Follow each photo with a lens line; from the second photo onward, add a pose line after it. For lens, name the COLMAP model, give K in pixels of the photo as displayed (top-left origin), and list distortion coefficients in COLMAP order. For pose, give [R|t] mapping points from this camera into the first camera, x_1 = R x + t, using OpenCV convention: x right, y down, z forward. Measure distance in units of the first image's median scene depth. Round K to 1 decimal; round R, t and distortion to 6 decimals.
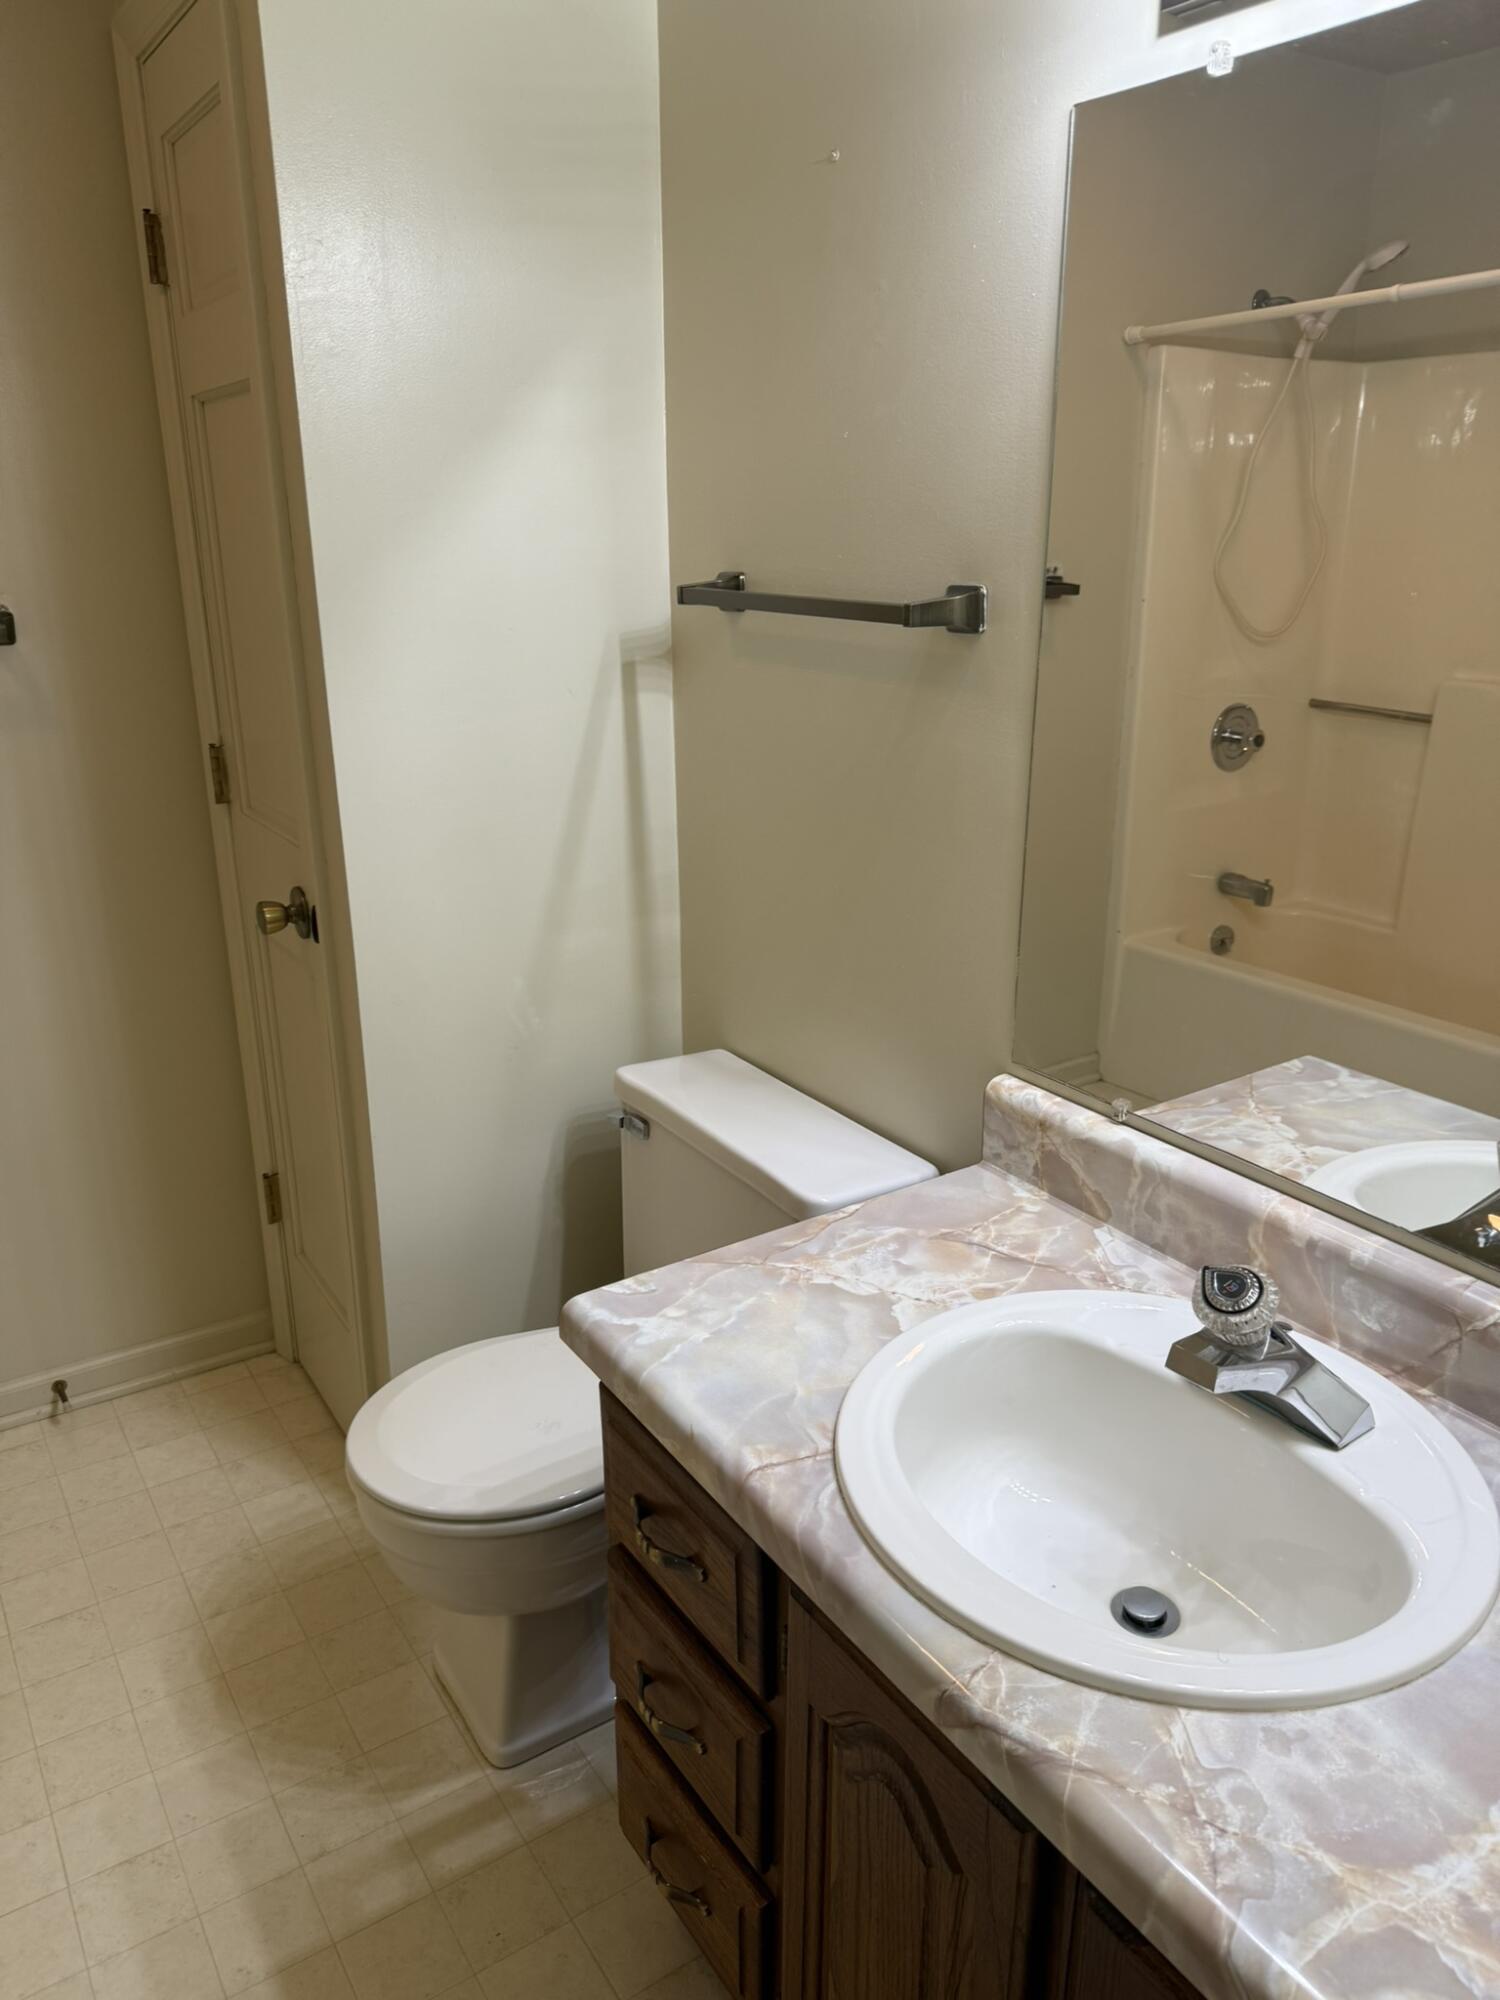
lens RADIAL K [[1404.6, 0, 740.7], [0, 1404.6, 998.5], [0, 0, 1]] dist [0.079559, -0.109326]
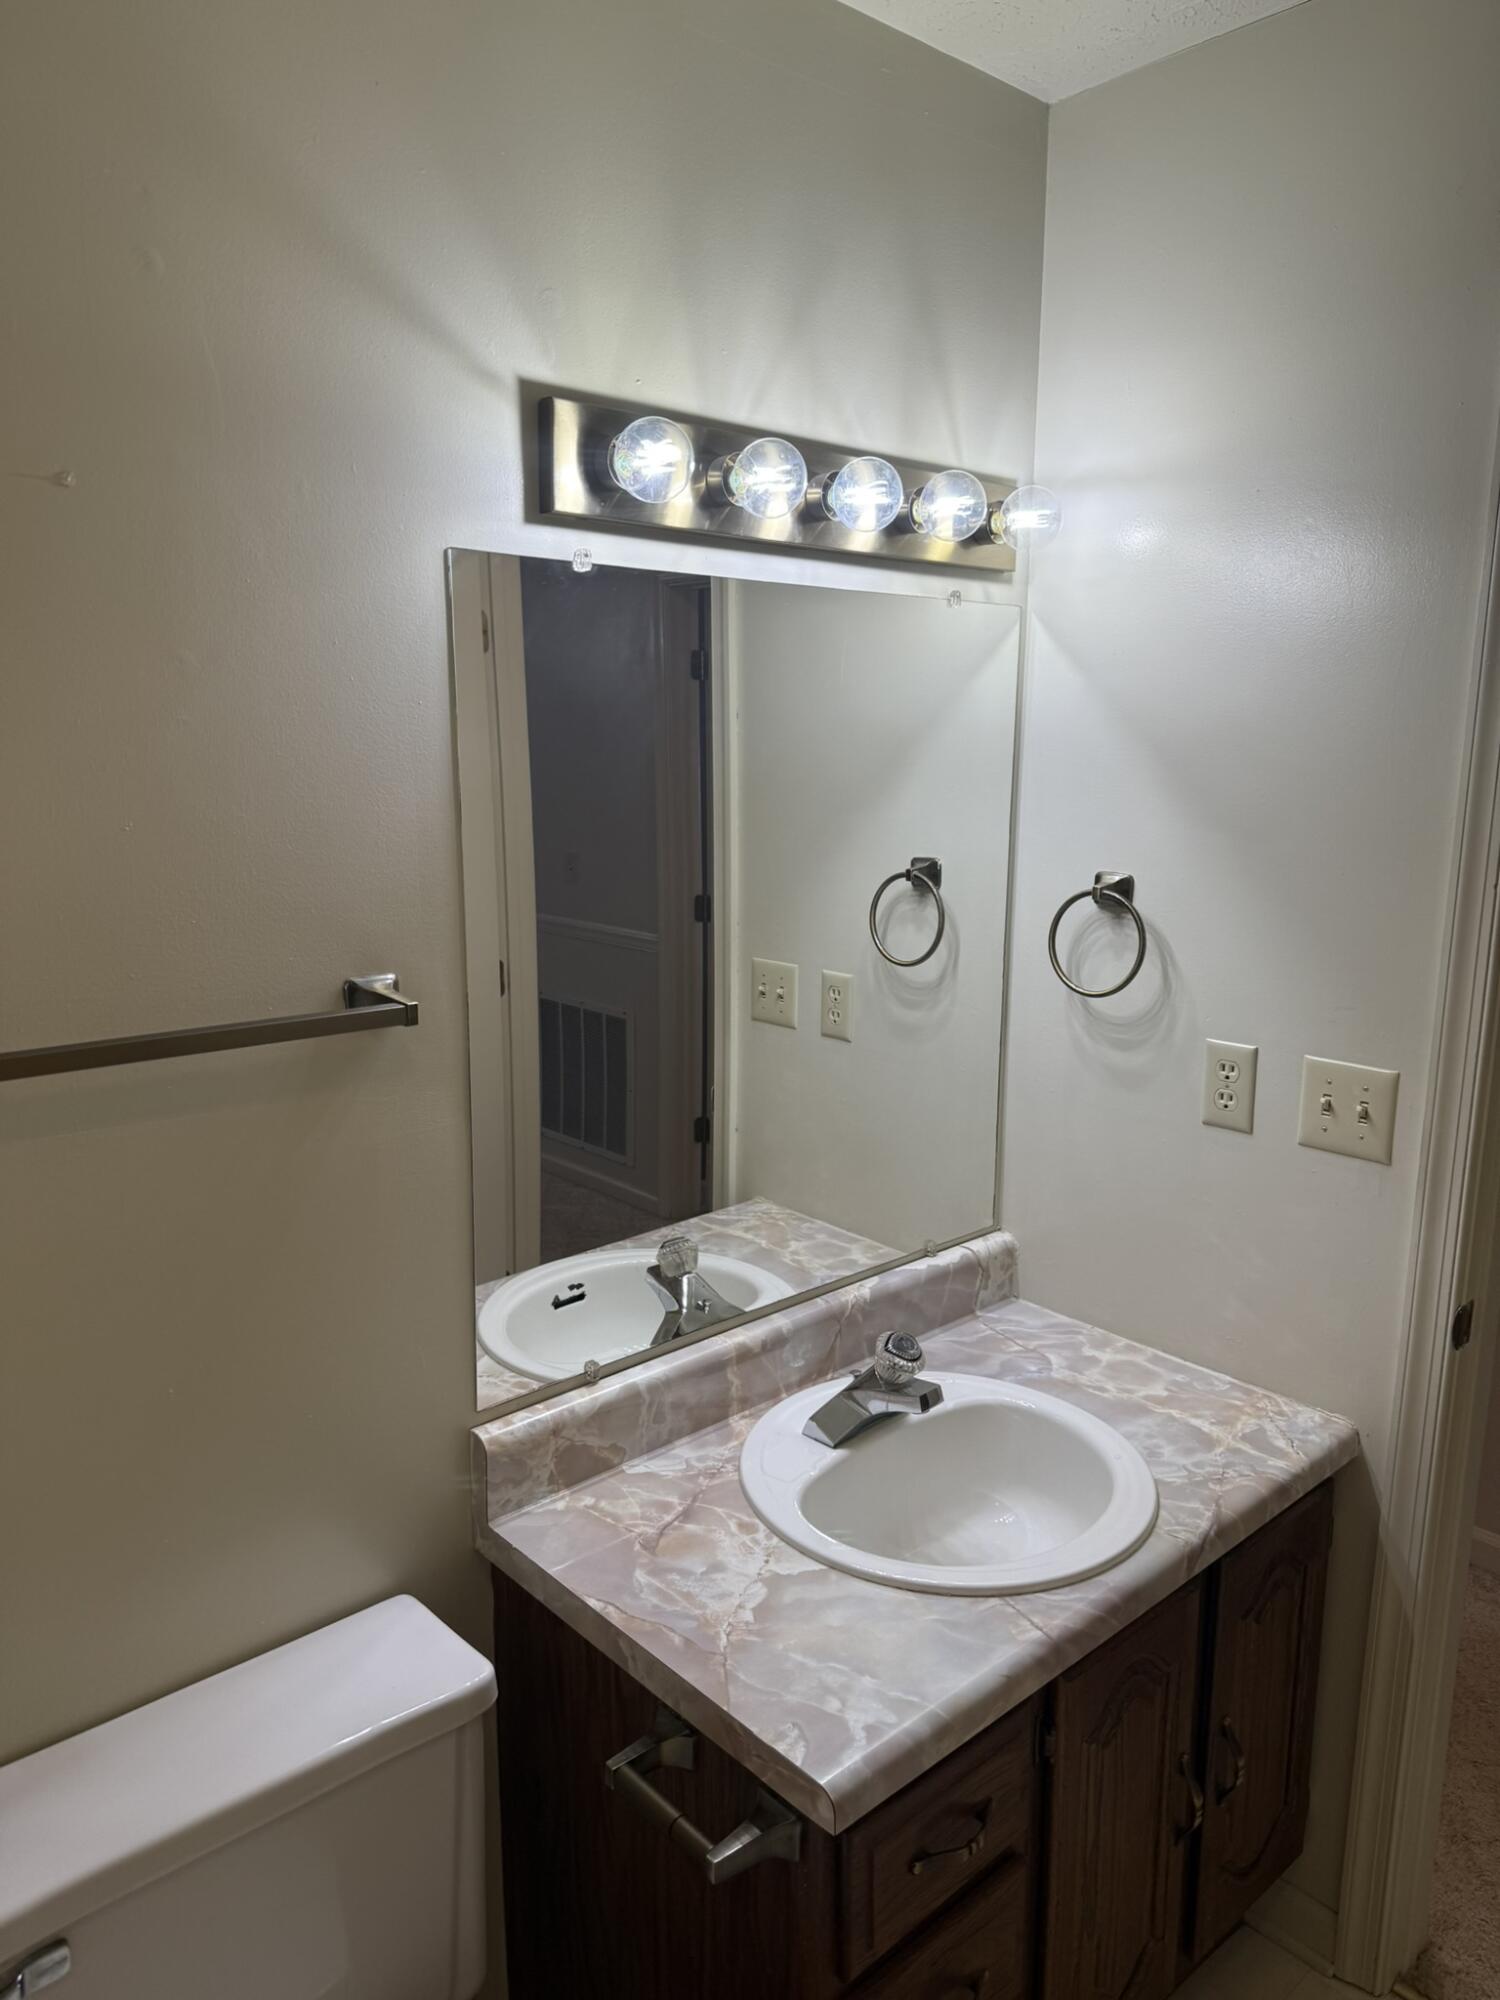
lens RADIAL K [[1406.0, 0, 744.3], [0, 1406.0, 992.3], [0, 0, 1]] dist [0.033059, -0.114298]
pose [[-0.130056, -0.199542, 0.971220, -0.822848], [0.320940, 0.918332, 0.231653, -0.443877], [-0.938127, 0.341831, -0.055394, 0.862492]]
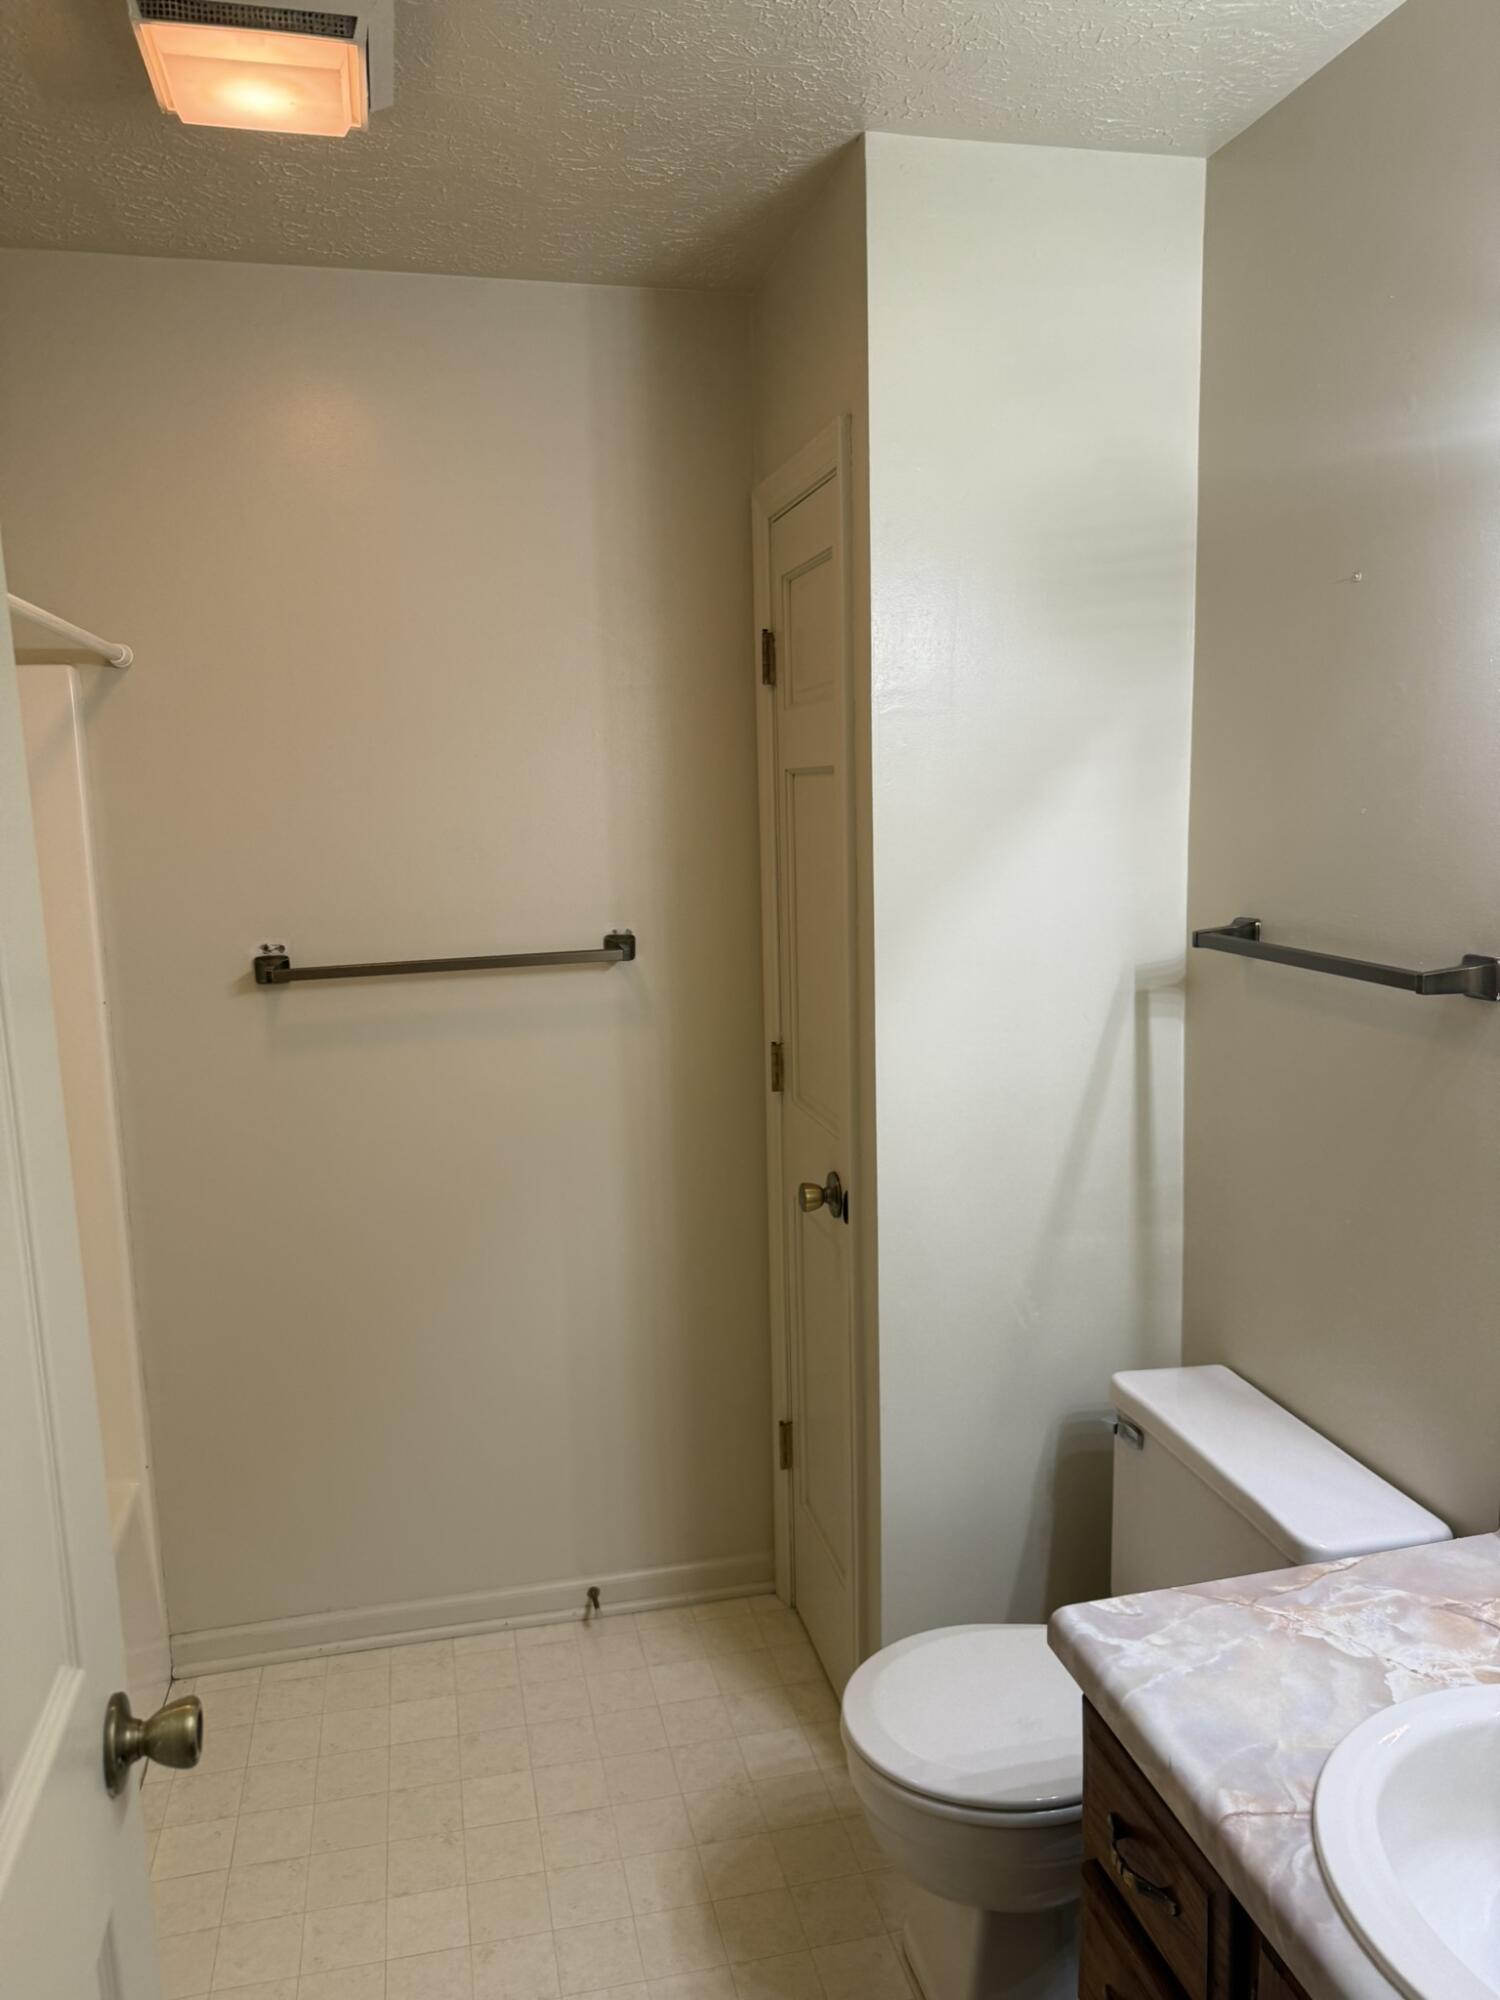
lens RADIAL K [[1404.6, 0, 740.7], [0, 1404.6, 998.5], [0, 0, 1]] dist [0.079559, -0.109326]
pose [[0.937098, 0.033917, -0.347416, 0.012471], [-0.092222, 0.983961, -0.152694, -0.052543], [0.336665, 0.175128, 0.925195, -0.159335]]
